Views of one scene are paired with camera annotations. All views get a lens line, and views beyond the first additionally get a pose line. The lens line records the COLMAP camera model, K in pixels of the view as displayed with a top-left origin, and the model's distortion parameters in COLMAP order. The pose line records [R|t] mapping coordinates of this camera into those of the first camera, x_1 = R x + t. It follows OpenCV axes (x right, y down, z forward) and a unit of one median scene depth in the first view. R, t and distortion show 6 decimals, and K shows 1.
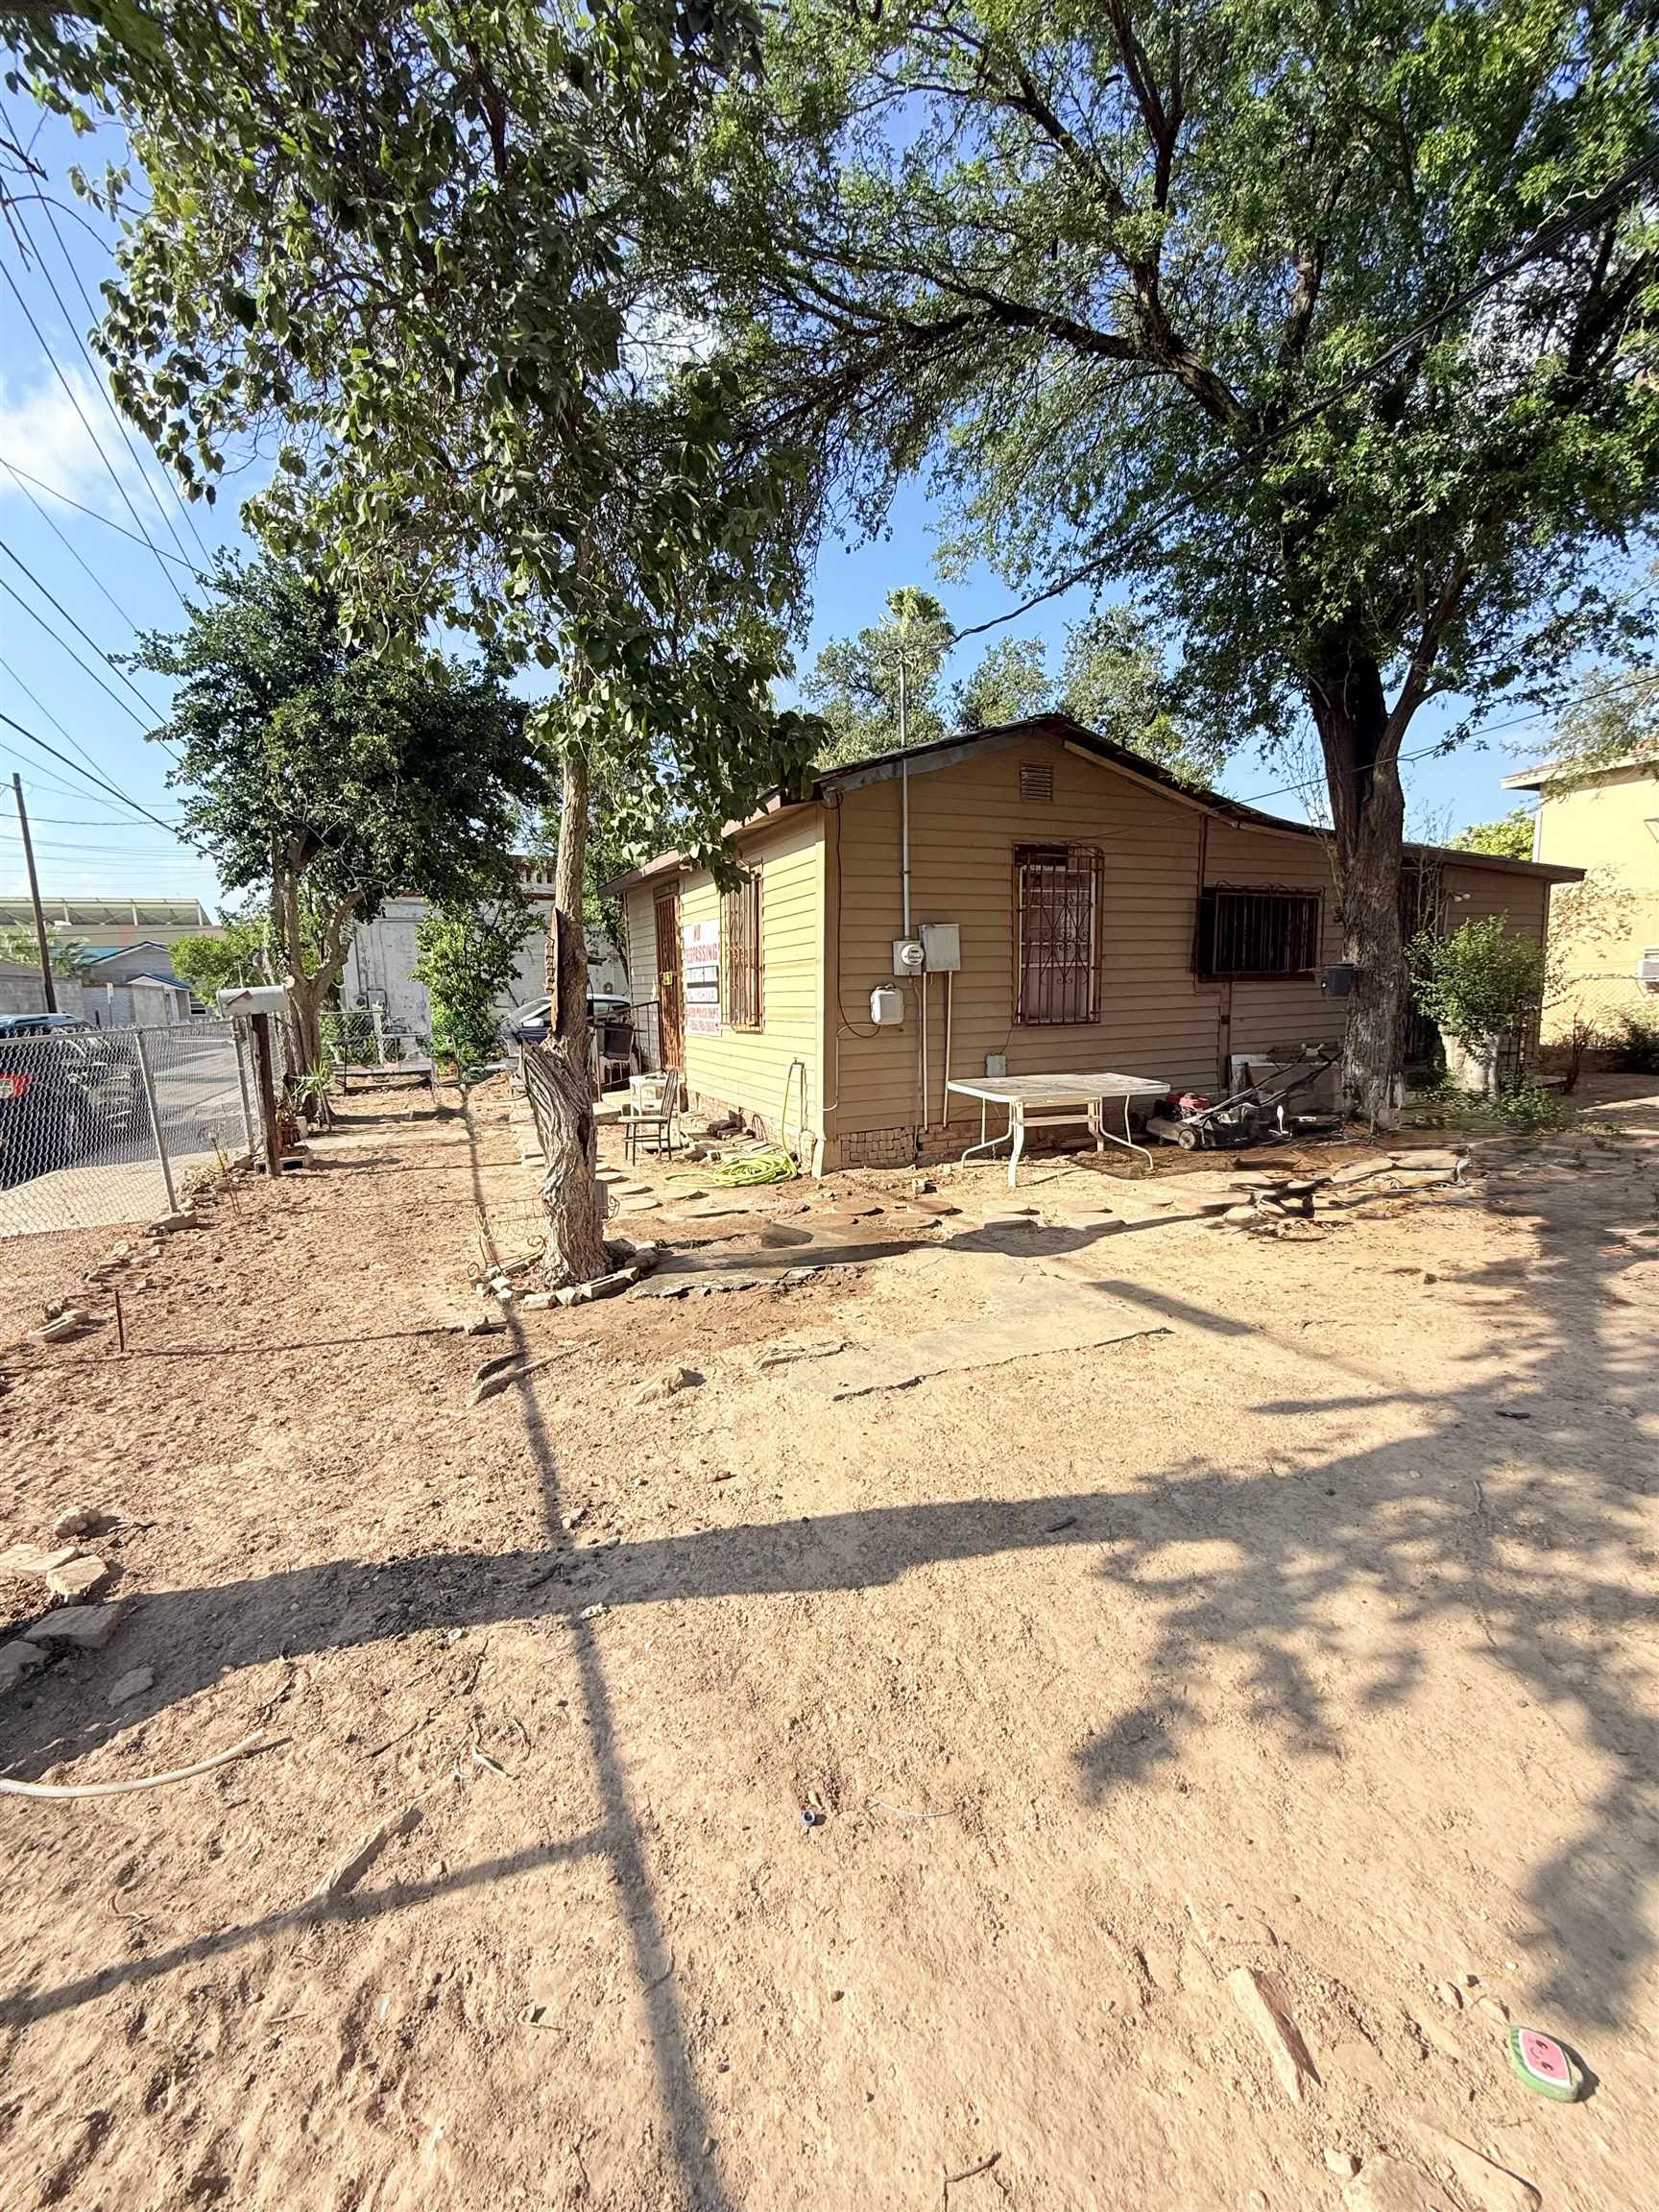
lens RADIAL K [[893.2, 0, 837.2], [0, 893.2, 1105.4], [0, 0, 1]] dist [-0.001513, 0.000883]
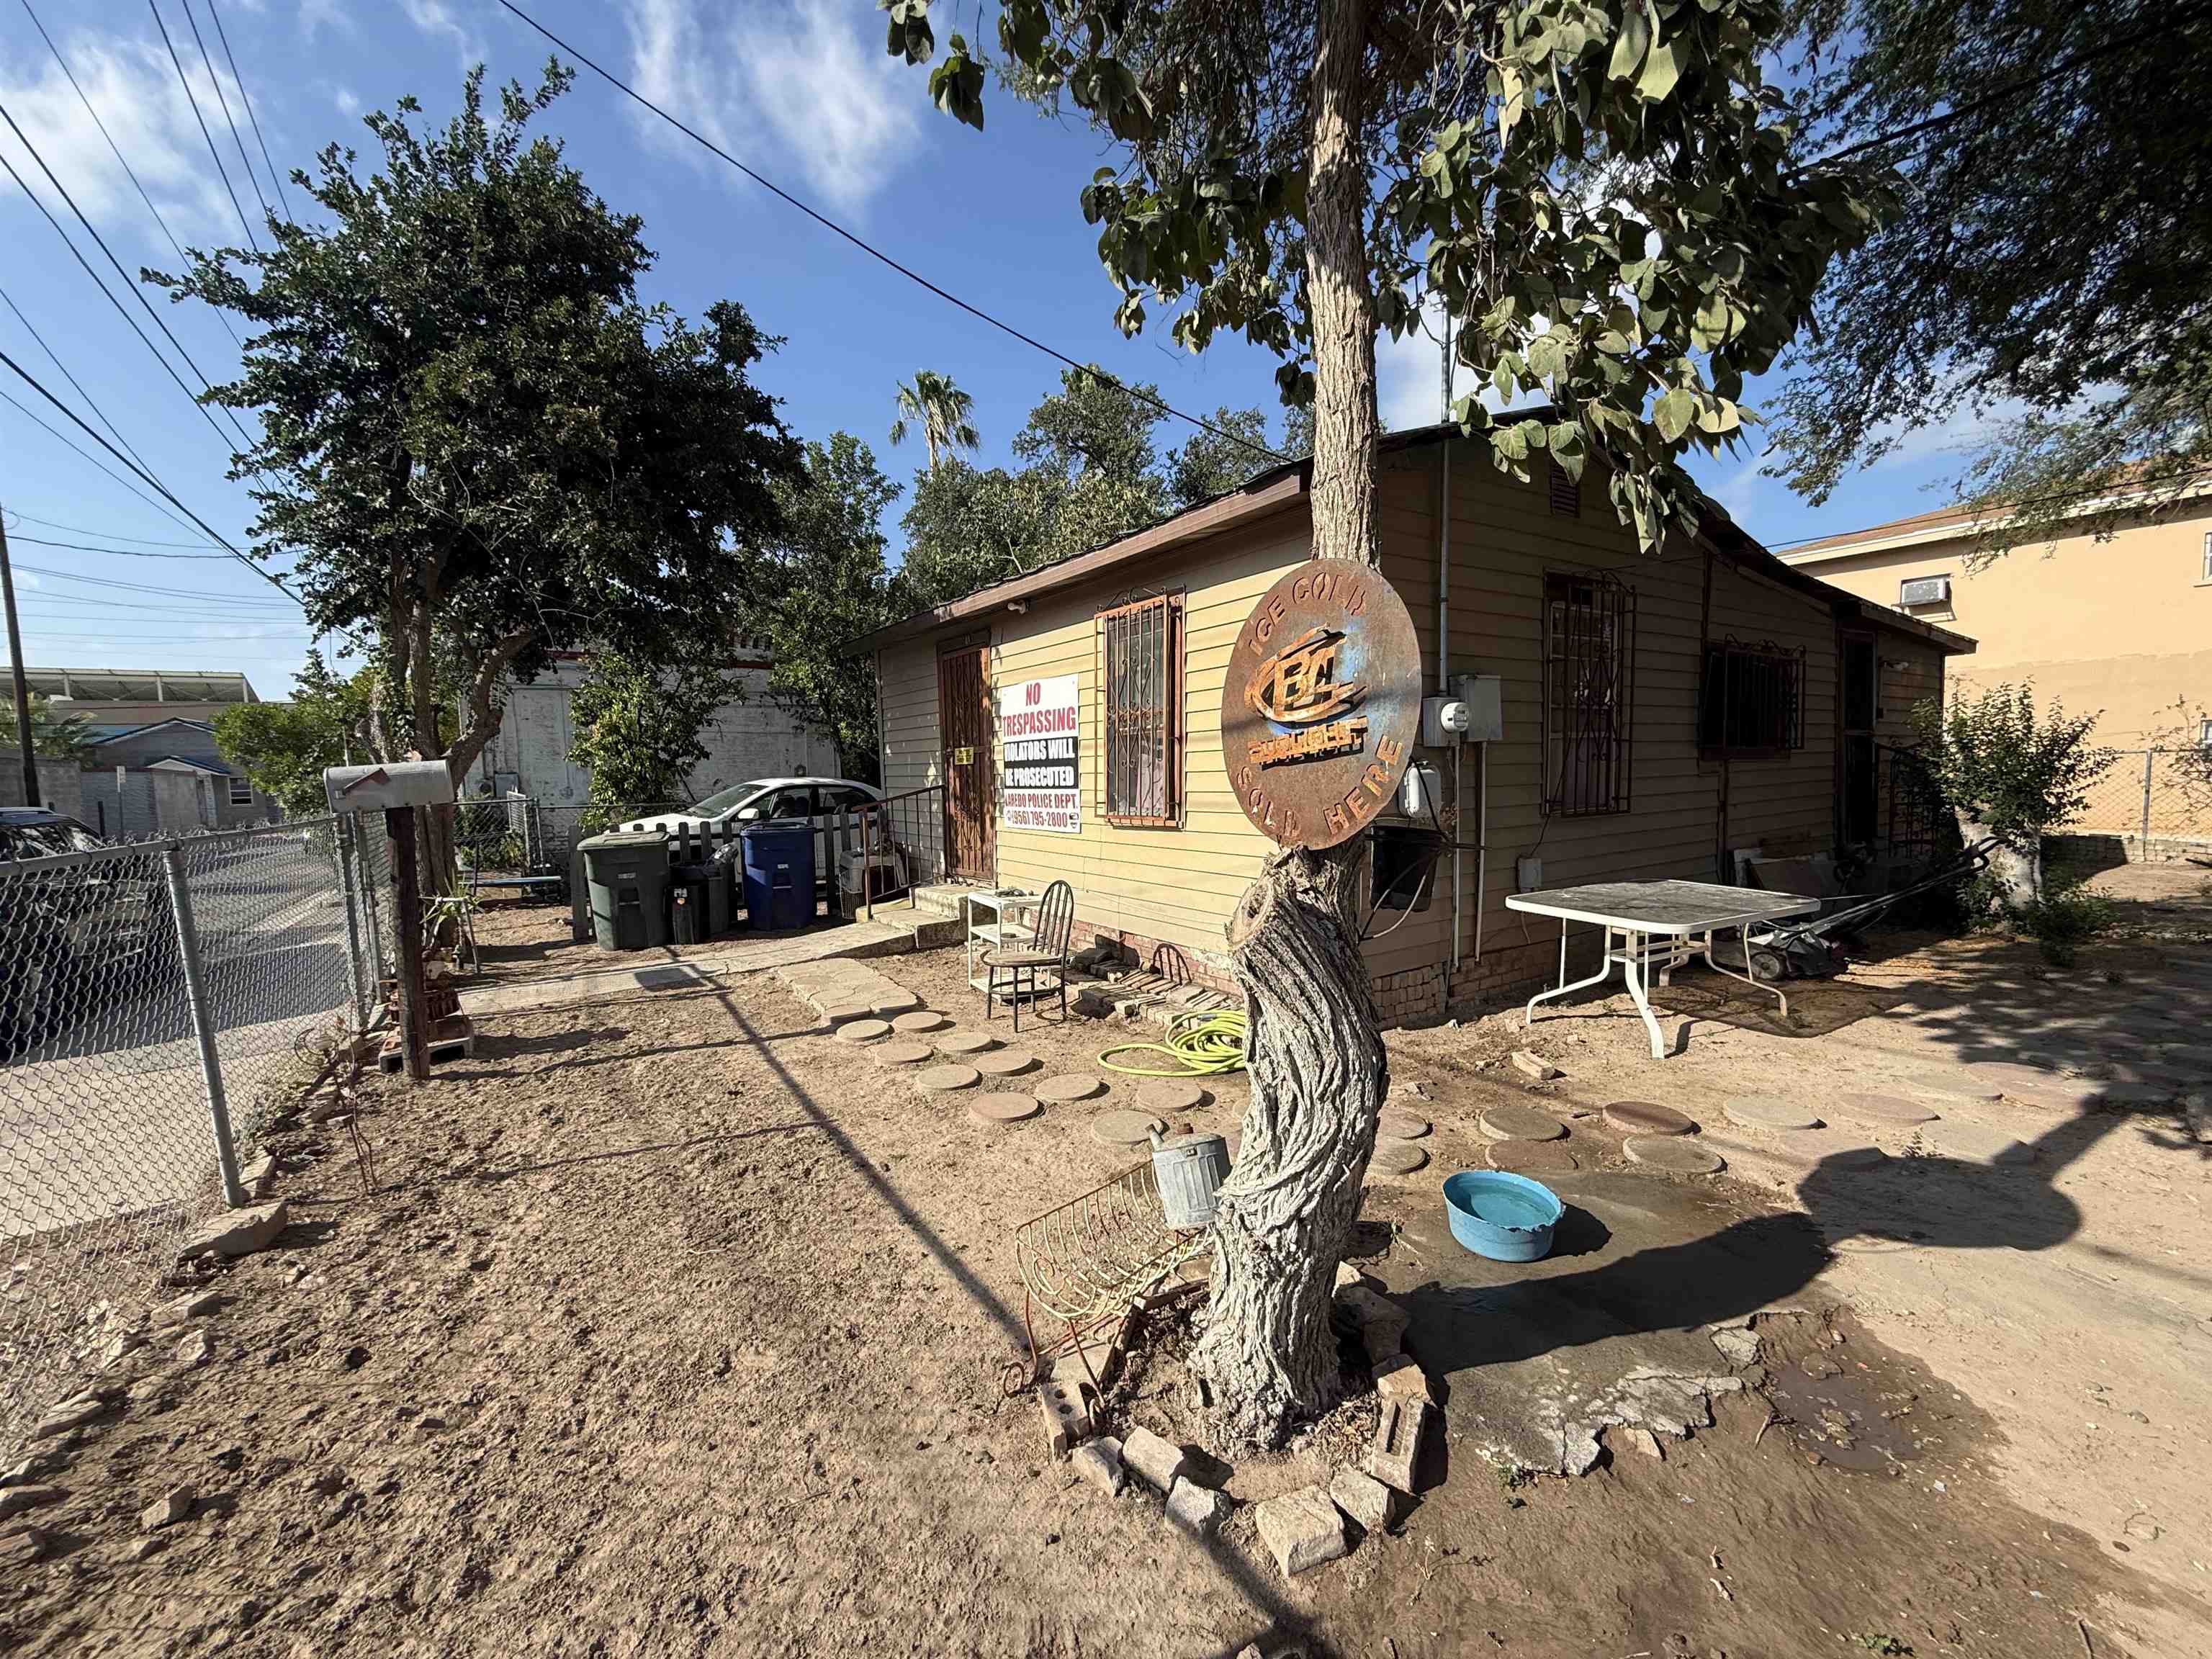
lens RADIAL K [[893.2, 0, 1106.0], [0, 893.2, 829.5], [0, 0, 1]] dist [-0.001513, 0.000883]
pose [[0.988232, -0.010098, 0.152626, -0.237378], [0.020477, 0.997570, -0.066589, -0.033322], [-0.151583, 0.068931, 0.986038, 0.295987]]
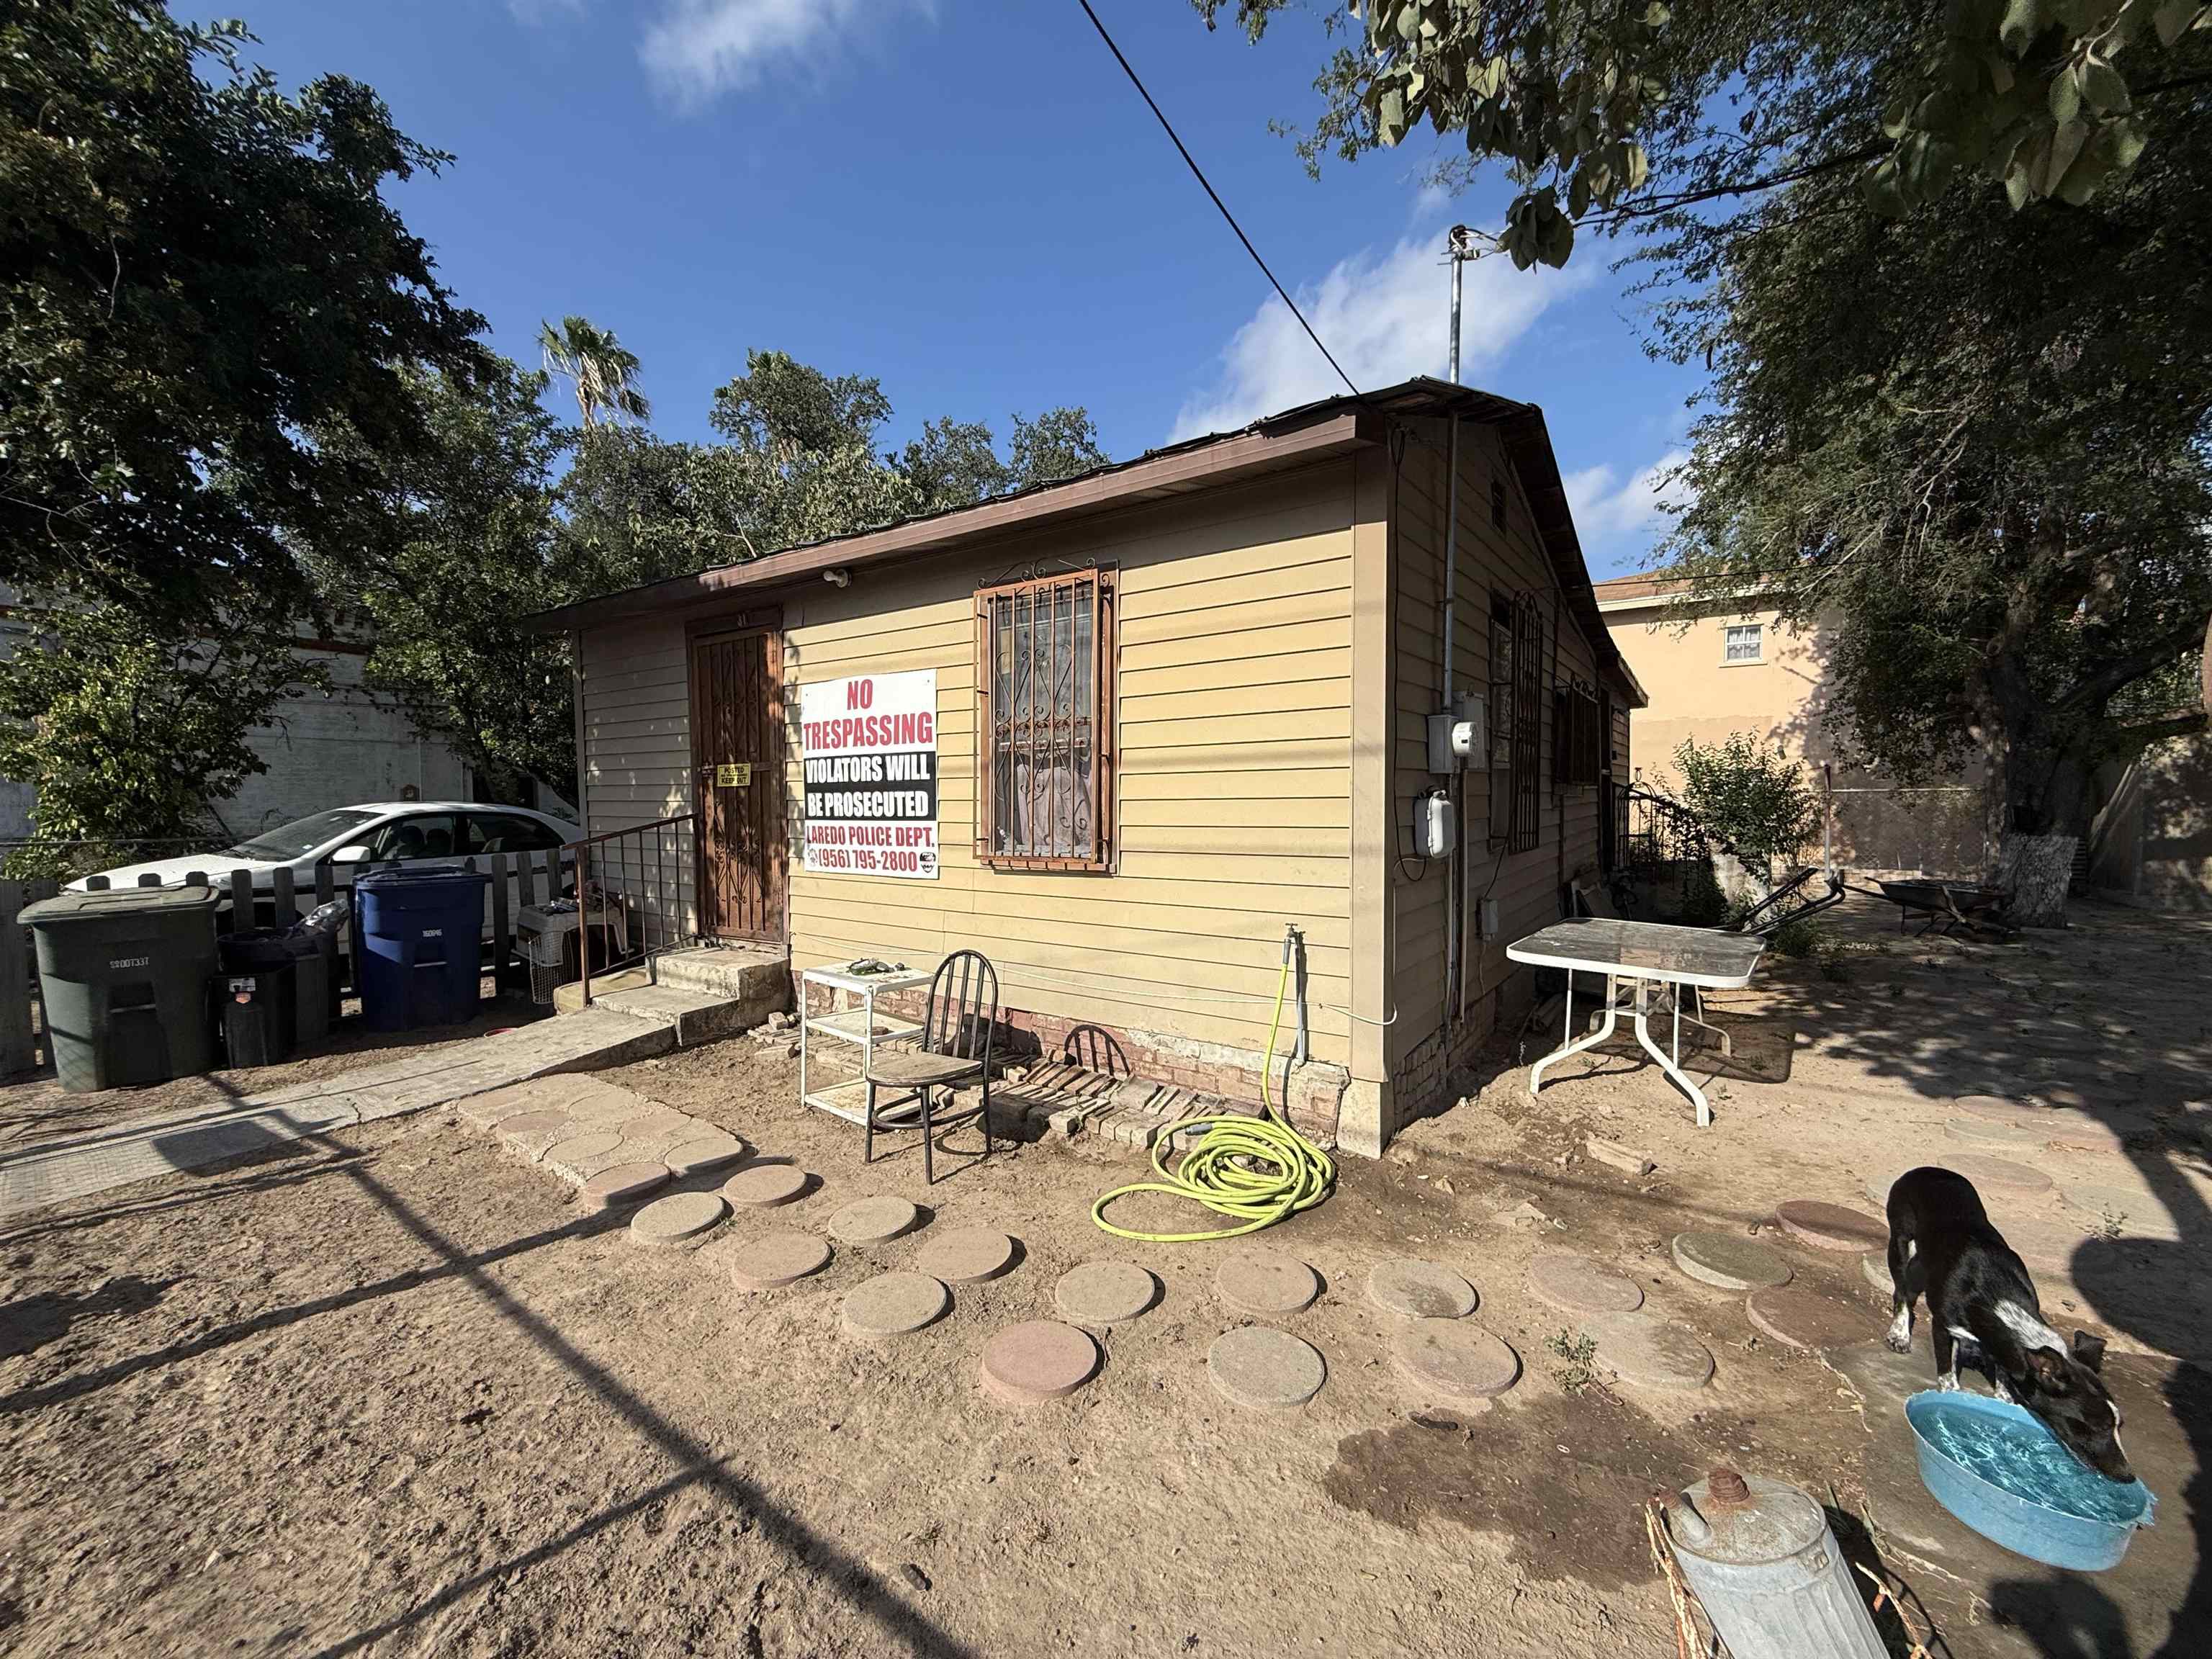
lens RADIAL K [[888.9, 0, 1109.8], [0, 888.9, 832.0], [0, 0, 1]] dist [-0.000638, 0.000145]
pose [[0.866089, -0.006638, 0.499846, -0.337017], [0.055171, 0.995073, -0.082381, -0.059392], [-0.496836, 0.098927, 0.862188, 0.505368]]
